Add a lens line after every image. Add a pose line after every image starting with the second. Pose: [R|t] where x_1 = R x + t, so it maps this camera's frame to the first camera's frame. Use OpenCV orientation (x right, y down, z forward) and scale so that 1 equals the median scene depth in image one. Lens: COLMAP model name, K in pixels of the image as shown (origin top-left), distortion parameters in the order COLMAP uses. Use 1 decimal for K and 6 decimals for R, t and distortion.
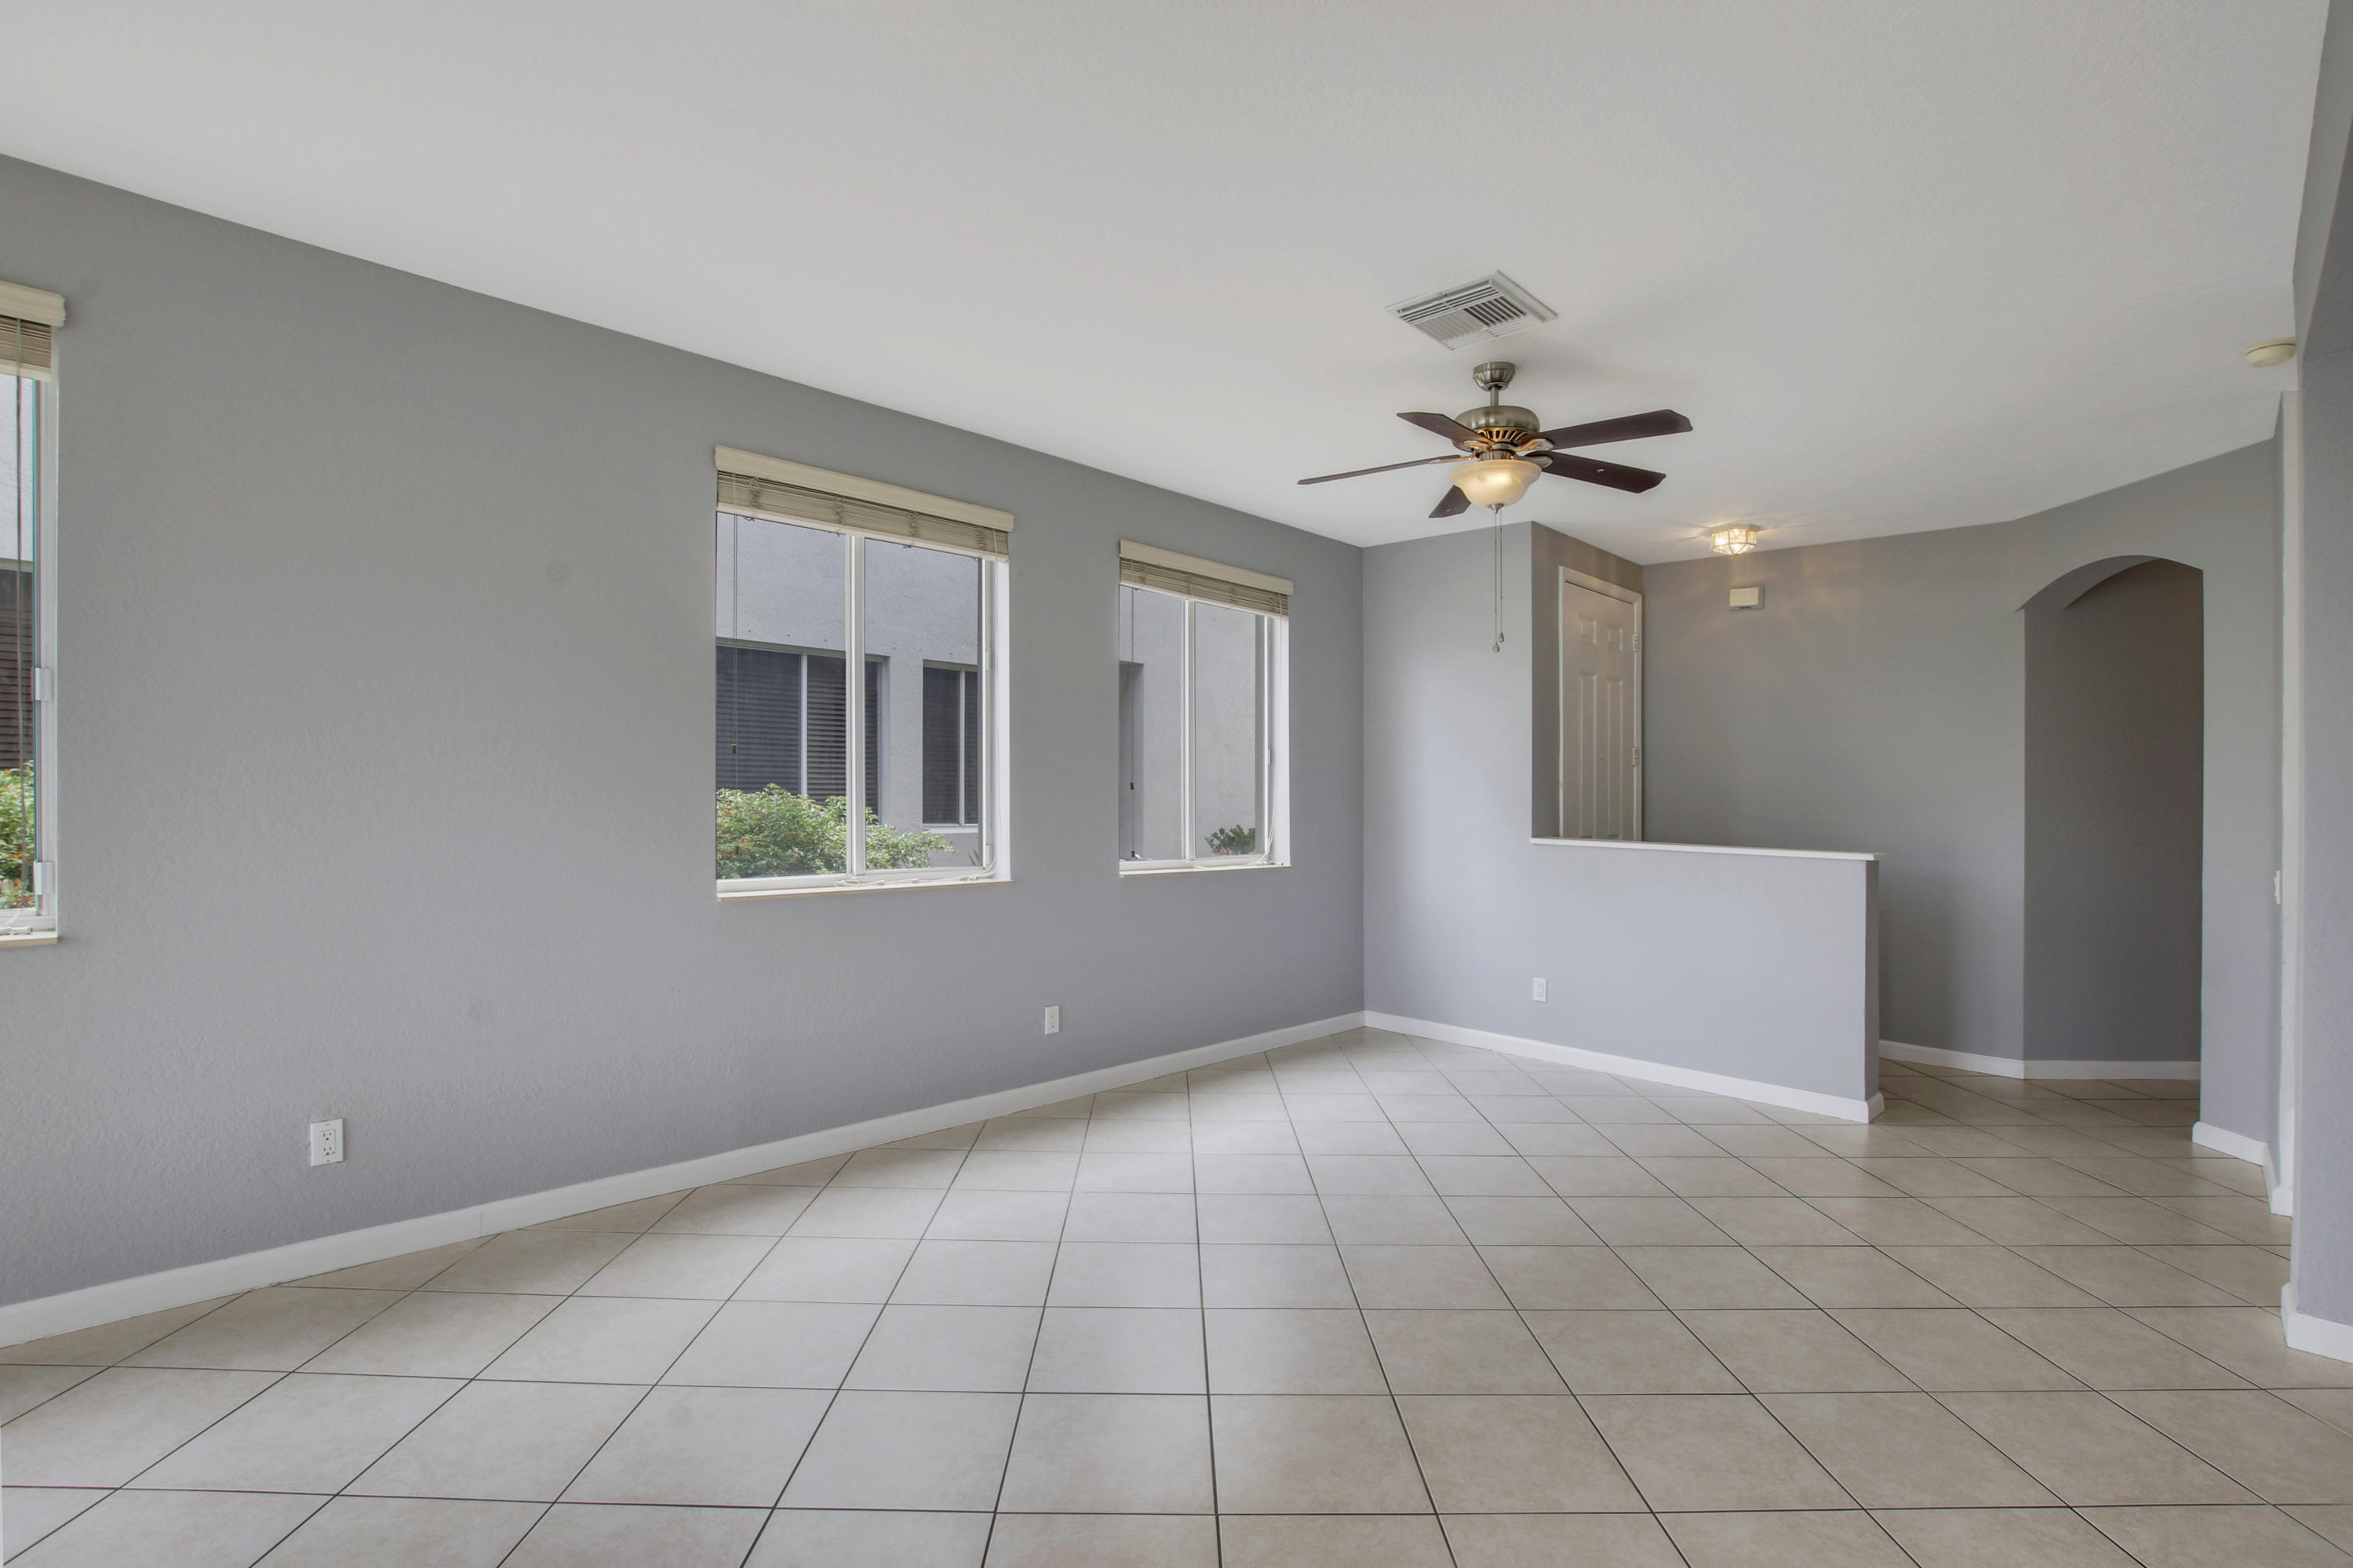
lens RADIAL K [[1074.8, 0, 1131.3], [0, 1074.8, 788.5], [0, 0, 1]] dist [0.000763, 0.000342]
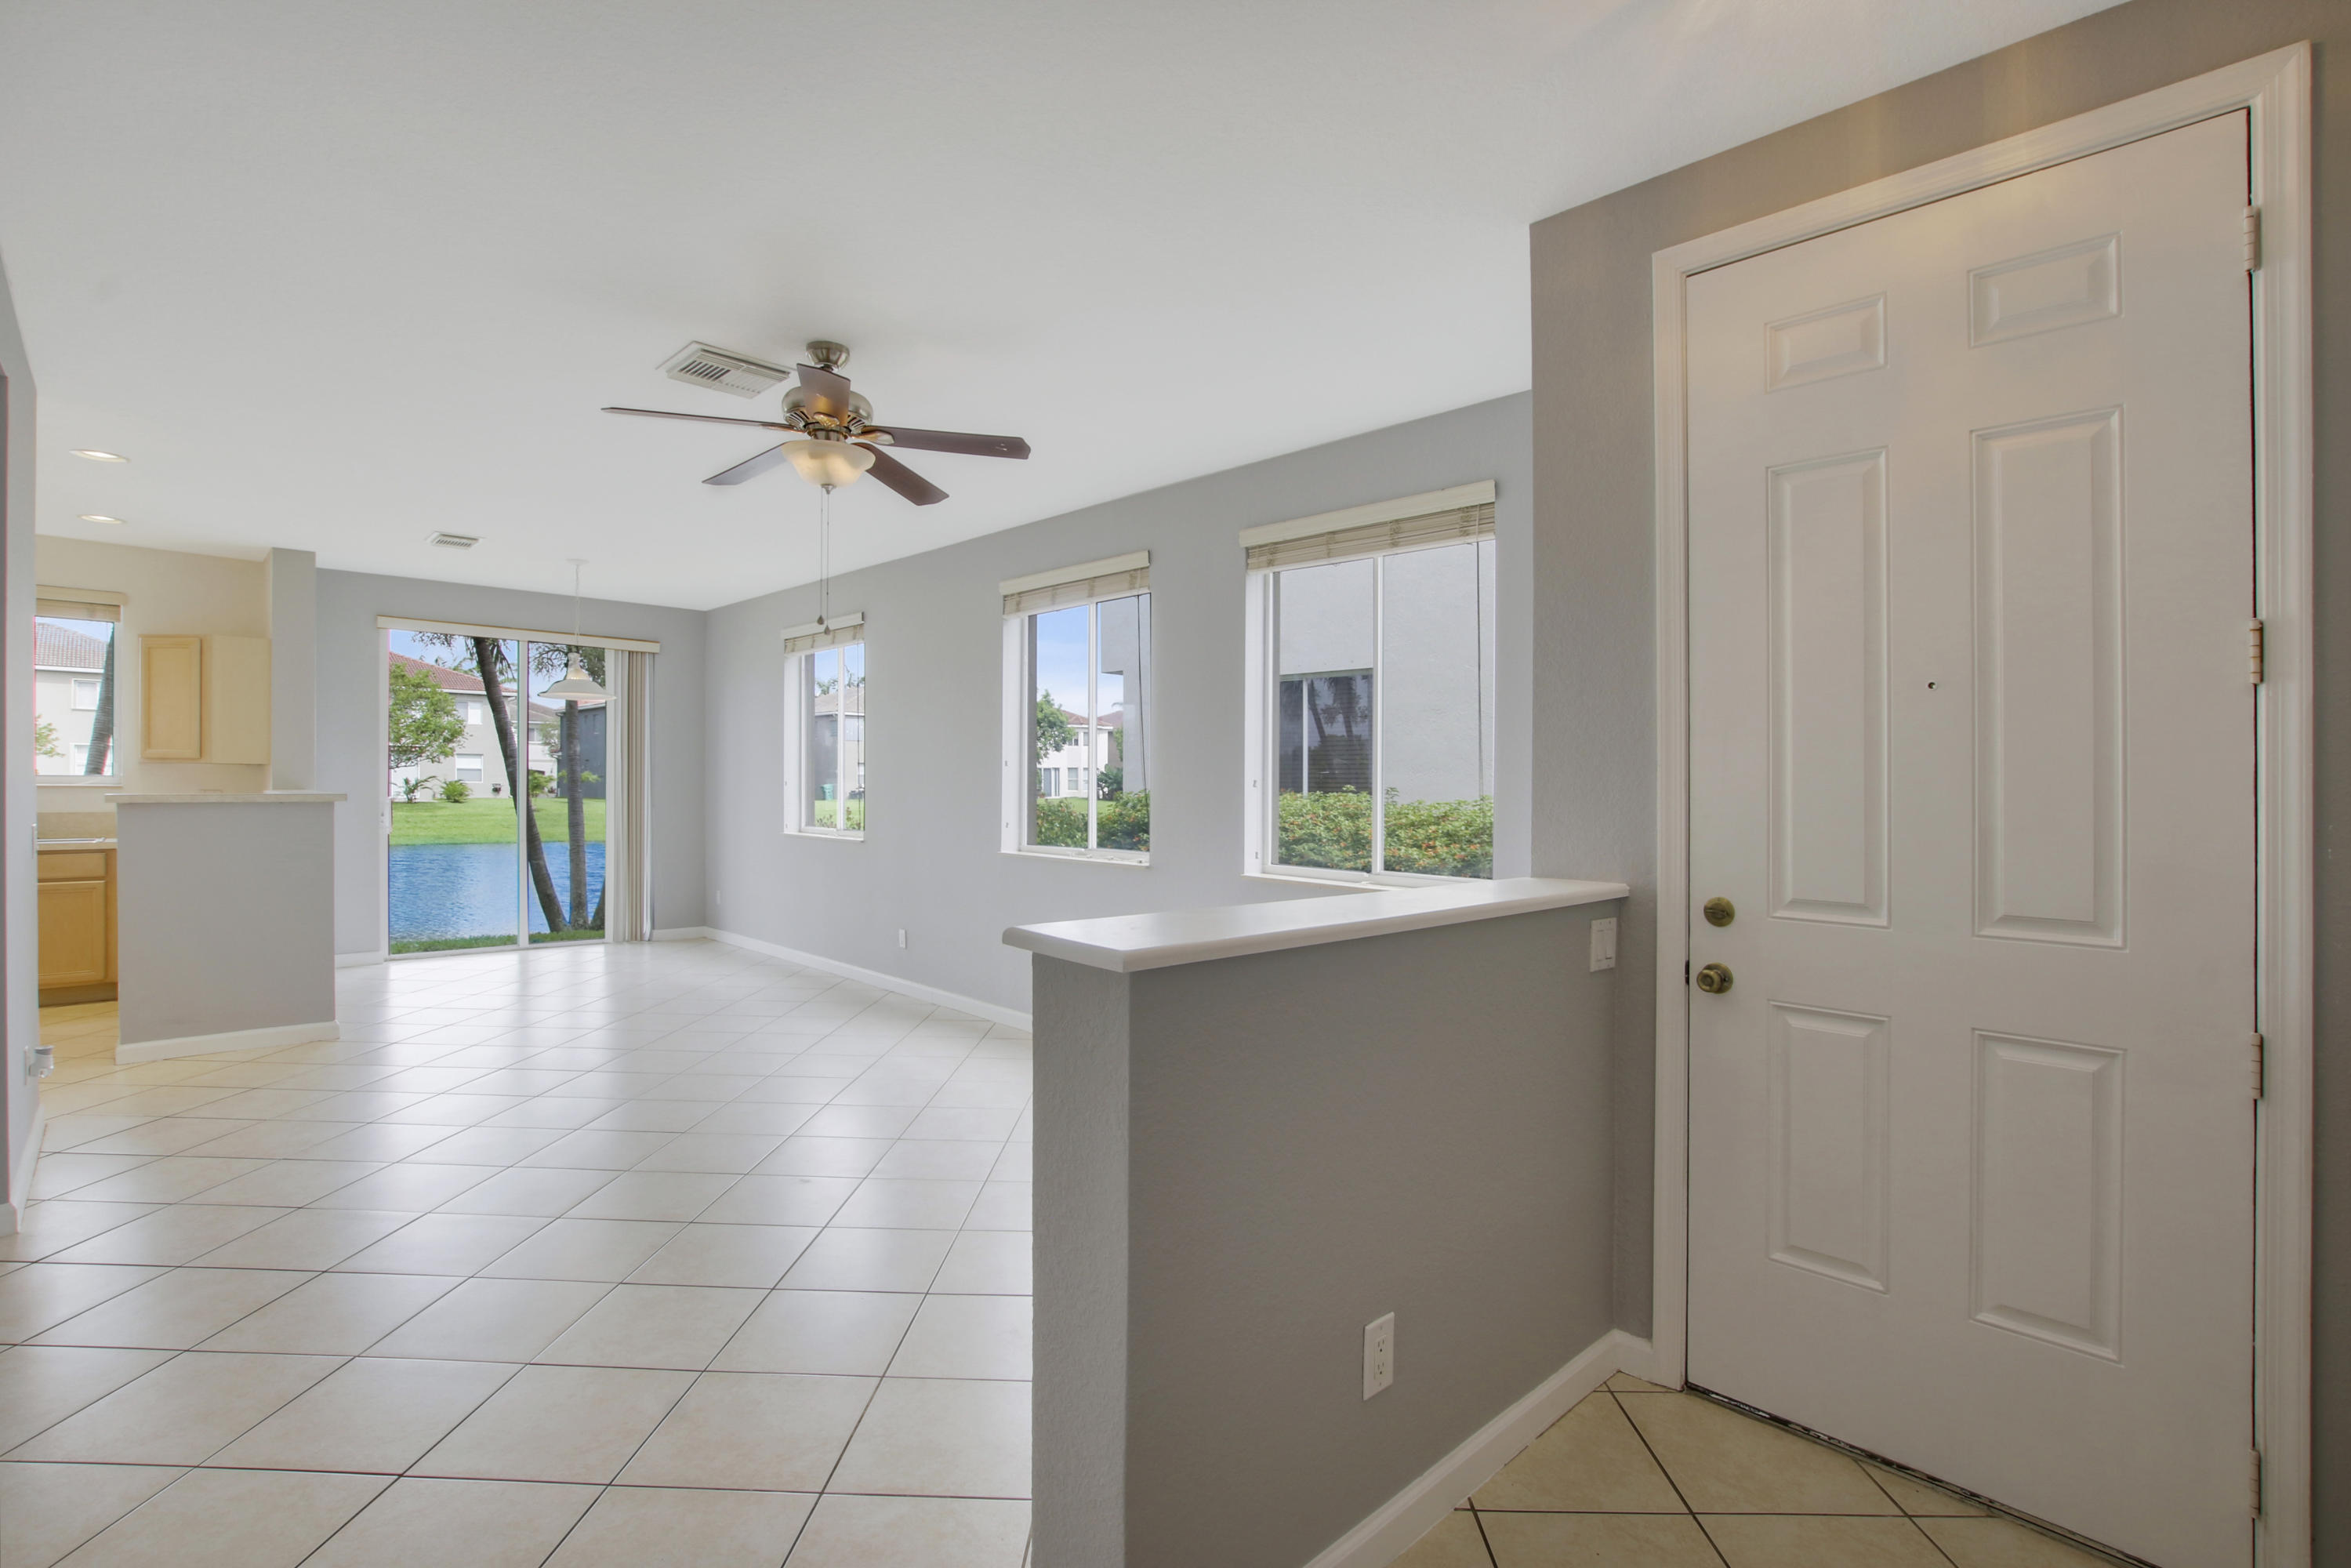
lens RADIAL K [[1103.3, 0, 1152.9], [0, 1103.3, 778.1], [0, 0, 1]] dist [-0.000463, -0.000058]
pose [[0.019448, -0.024358, -0.999514, 1.059163], [-0.011976, 0.999626, -0.024594, 0.020933], [0.999739, 0.012448, 0.019149, 0.960776]]
